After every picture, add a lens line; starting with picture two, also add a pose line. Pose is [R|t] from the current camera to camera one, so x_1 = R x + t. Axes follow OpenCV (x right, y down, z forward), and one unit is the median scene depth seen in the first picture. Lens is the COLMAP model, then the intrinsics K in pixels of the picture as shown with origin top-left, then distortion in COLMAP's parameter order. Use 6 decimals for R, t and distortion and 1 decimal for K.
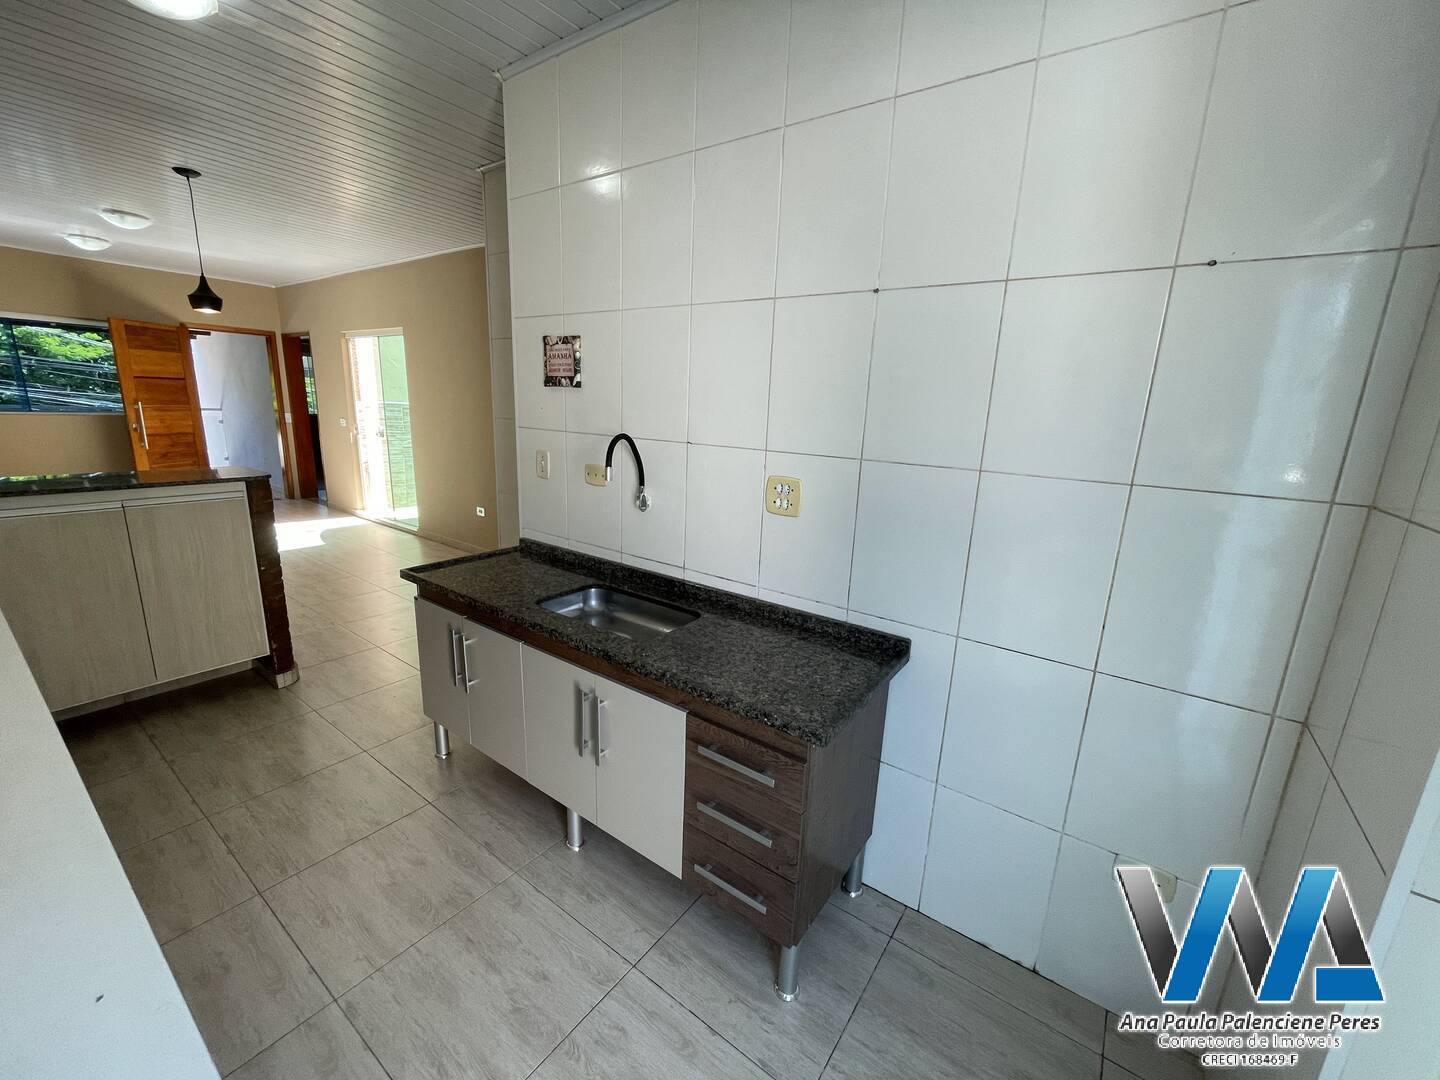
lens RADIAL K [[582.2, 0, 725.7], [0, 582.2, 537.0], [0, 0, 1]] dist [-0.001506, -0.000342]
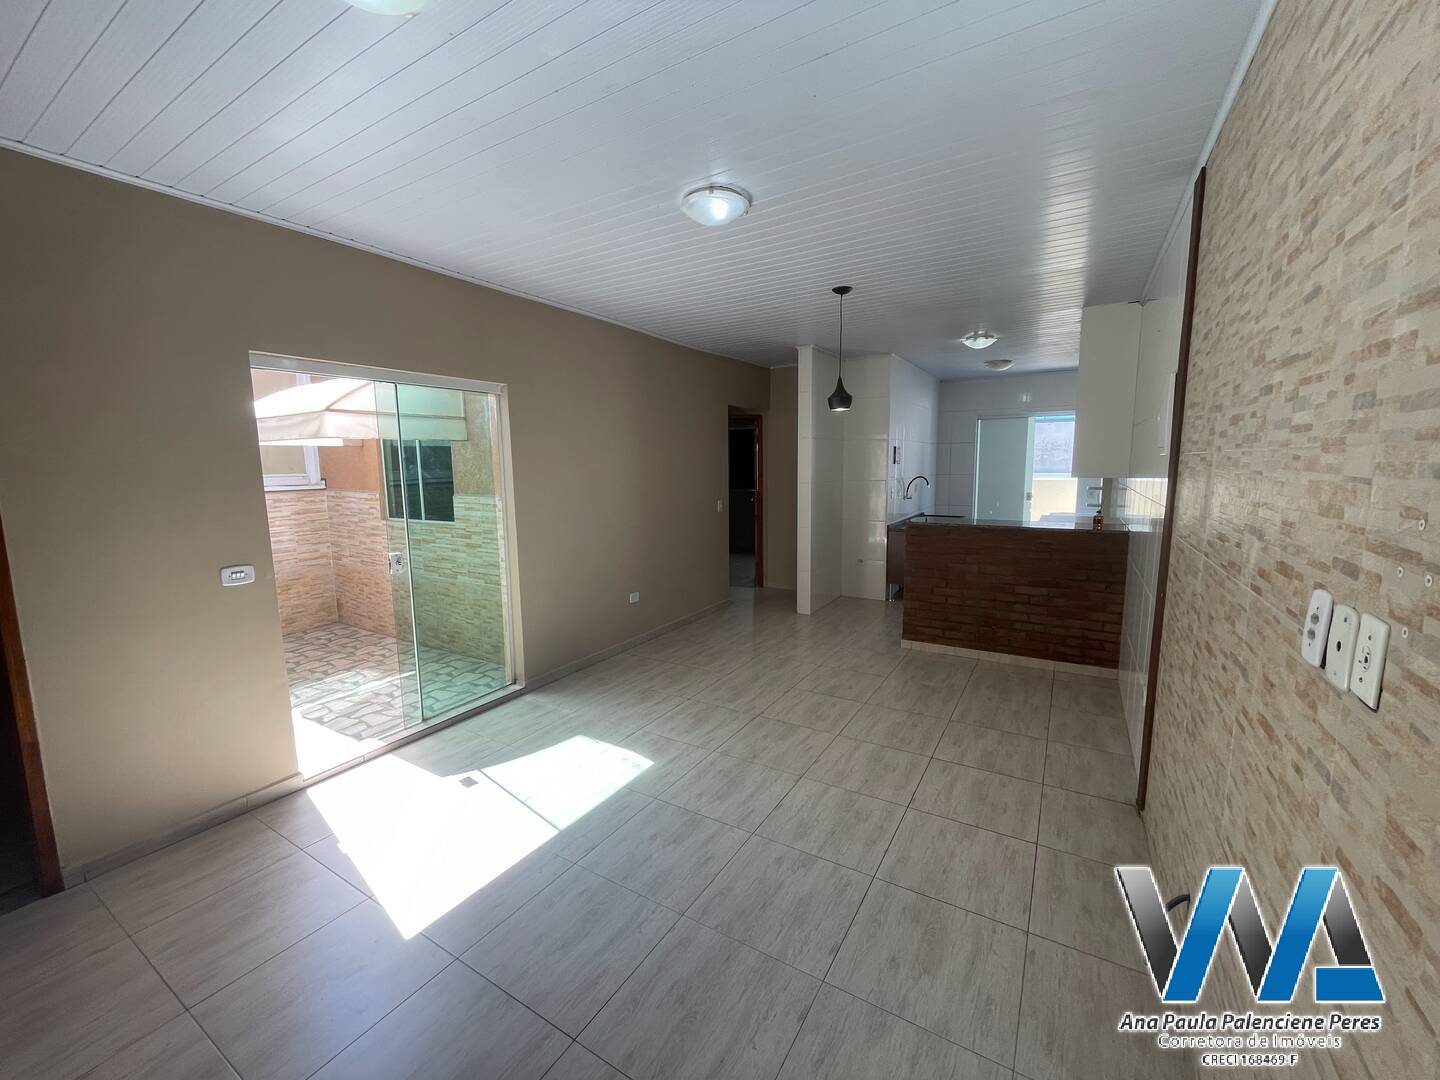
lens RADIAL K [[582.2, 0, 719.4], [0, 582.2, 538.4], [0, 0, 1]] dist [-0.001506, -0.000342]
pose [[-0.079998, -0.171826, 0.981874, -1.089822], [0.231935, 0.954786, 0.185982, -0.225007], [-0.969436, 0.242609, -0.036529, 0.721838]]
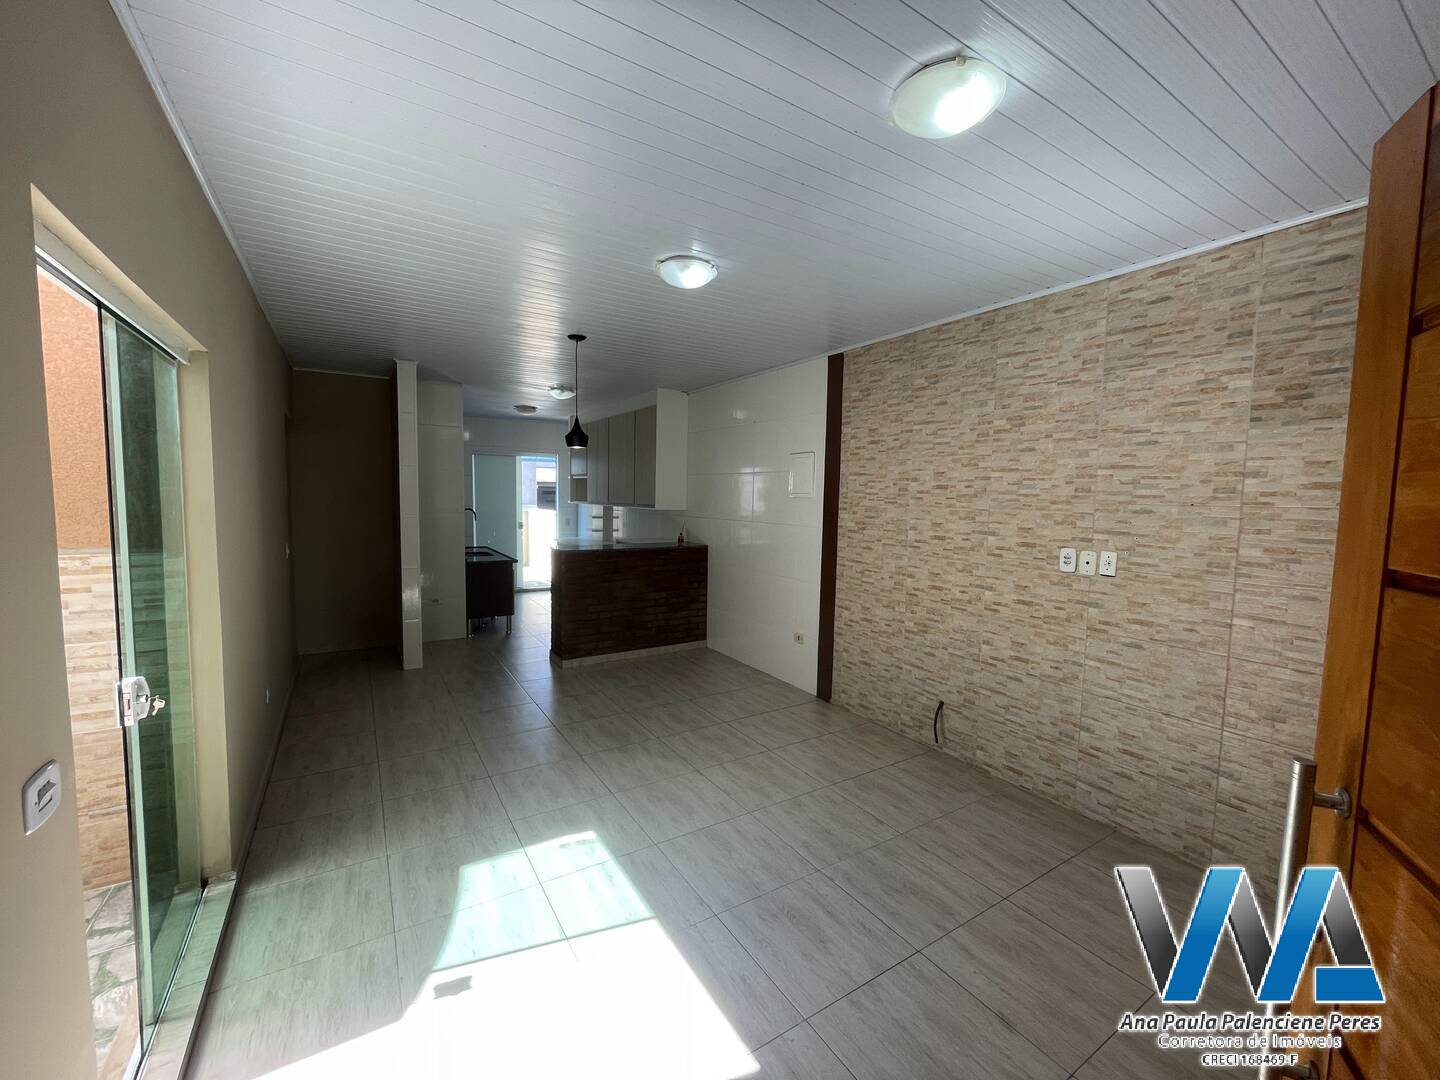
lens RADIAL K [[582.2, 0, 721.1], [0, 582.2, 540.0], [0, 0, 1]] dist [-0.001506, -0.000342]
pose [[-0.927921, -0.089544, 0.361863, -0.875473], [0.024808, 0.953737, 0.299618, -0.301068], [-0.371951, 0.286999, -0.882771, 1.077823]]
